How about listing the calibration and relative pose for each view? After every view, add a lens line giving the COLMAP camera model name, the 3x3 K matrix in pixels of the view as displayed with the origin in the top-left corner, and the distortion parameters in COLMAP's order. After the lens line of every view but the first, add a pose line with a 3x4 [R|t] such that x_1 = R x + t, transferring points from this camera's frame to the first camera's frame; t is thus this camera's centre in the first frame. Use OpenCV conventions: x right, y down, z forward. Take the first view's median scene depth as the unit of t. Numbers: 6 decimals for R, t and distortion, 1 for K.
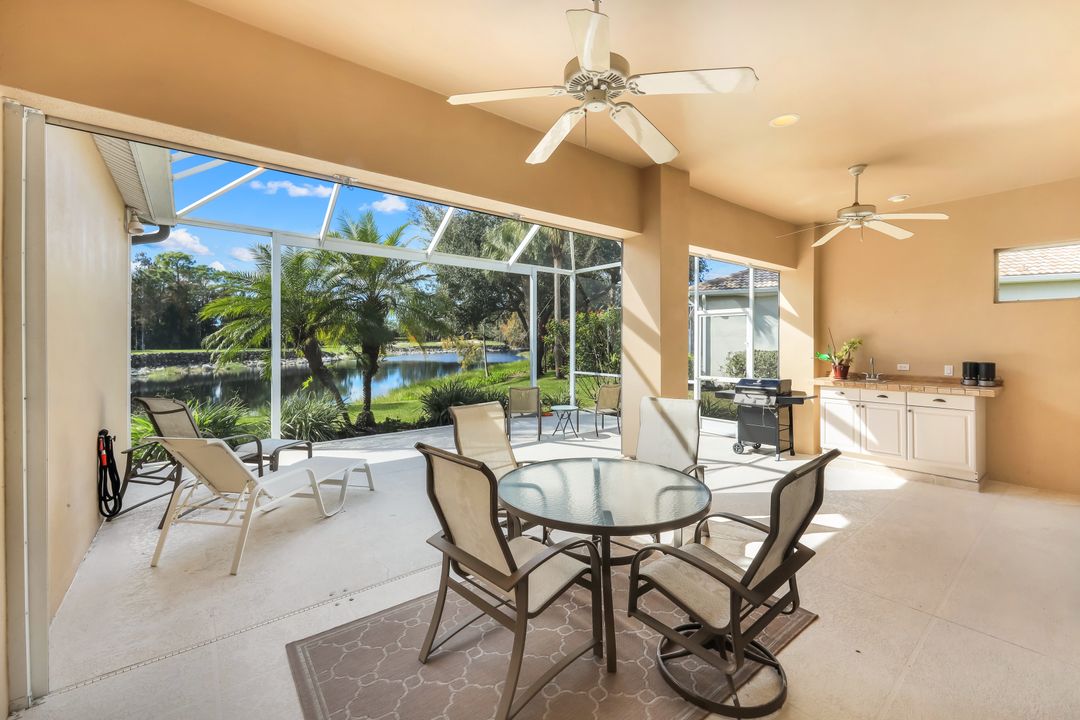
lens RADIAL K [[440.3, 0, 538.6], [0, 440.3, 343.5], [0, 0, 1]] dist [-0.000340, -0.000051]
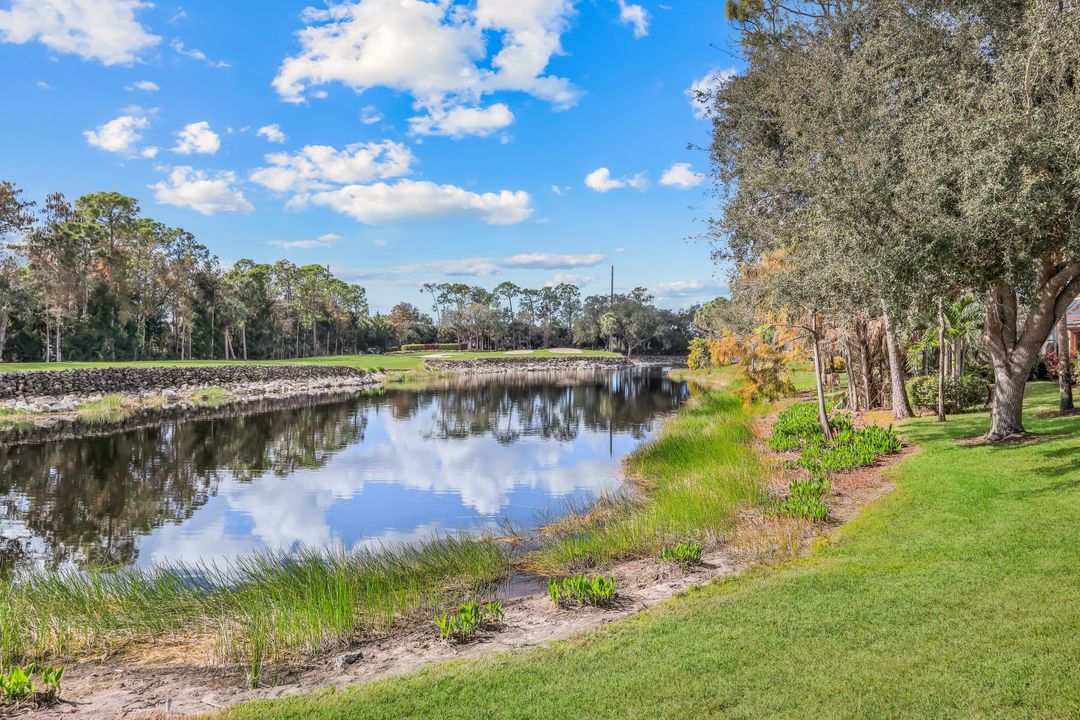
lens RADIAL K [[738.1, 0, 541.5], [0, 738.1, 354.3], [0, 0, 1]] dist [-0.001079, -0.000842]
pose [[0.990590, 0.002457, -0.136843, -0.181640], [-0.002583, 0.999996, -0.000740, 0.003763], [0.136841, 0.001087, 0.990592, 0.169378]]
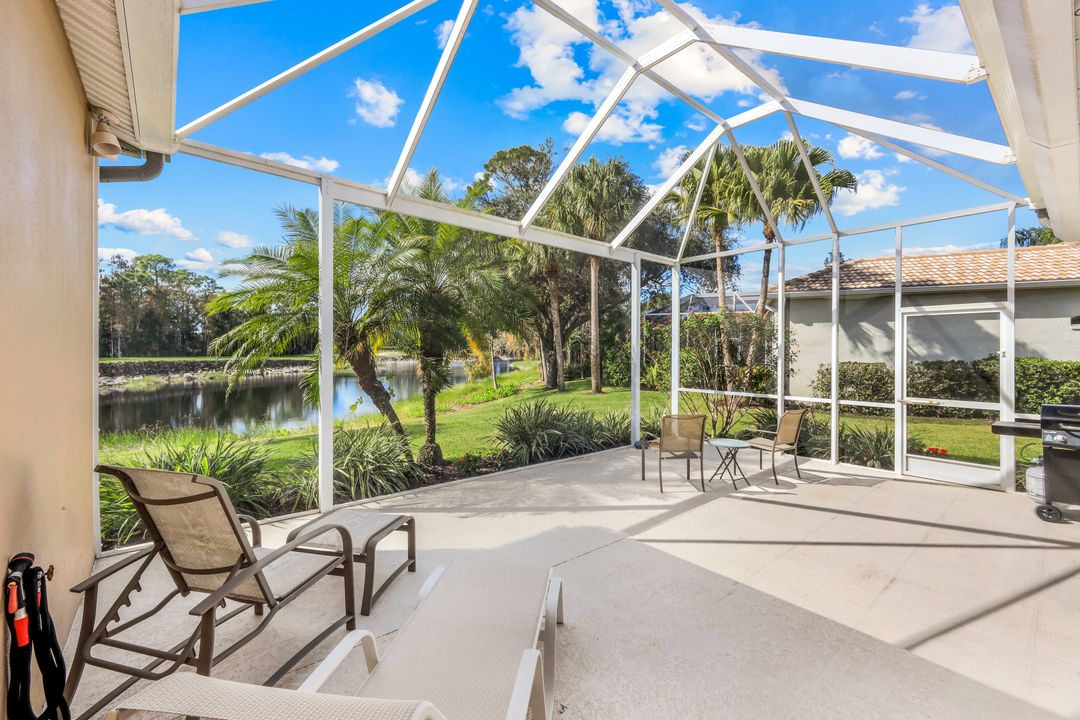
lens RADIAL K [[441.1, 0, 536.0], [0, 441.1, 357.5], [0, 0, 1]] dist [-0.002790, -0.000279]
pose [[0.999638, 0.005727, 0.026300, -0.034632], [-0.005961, 0.999943, 0.008842, 0.000514], [-0.026248, -0.008995, 0.999615, 0.038536]]
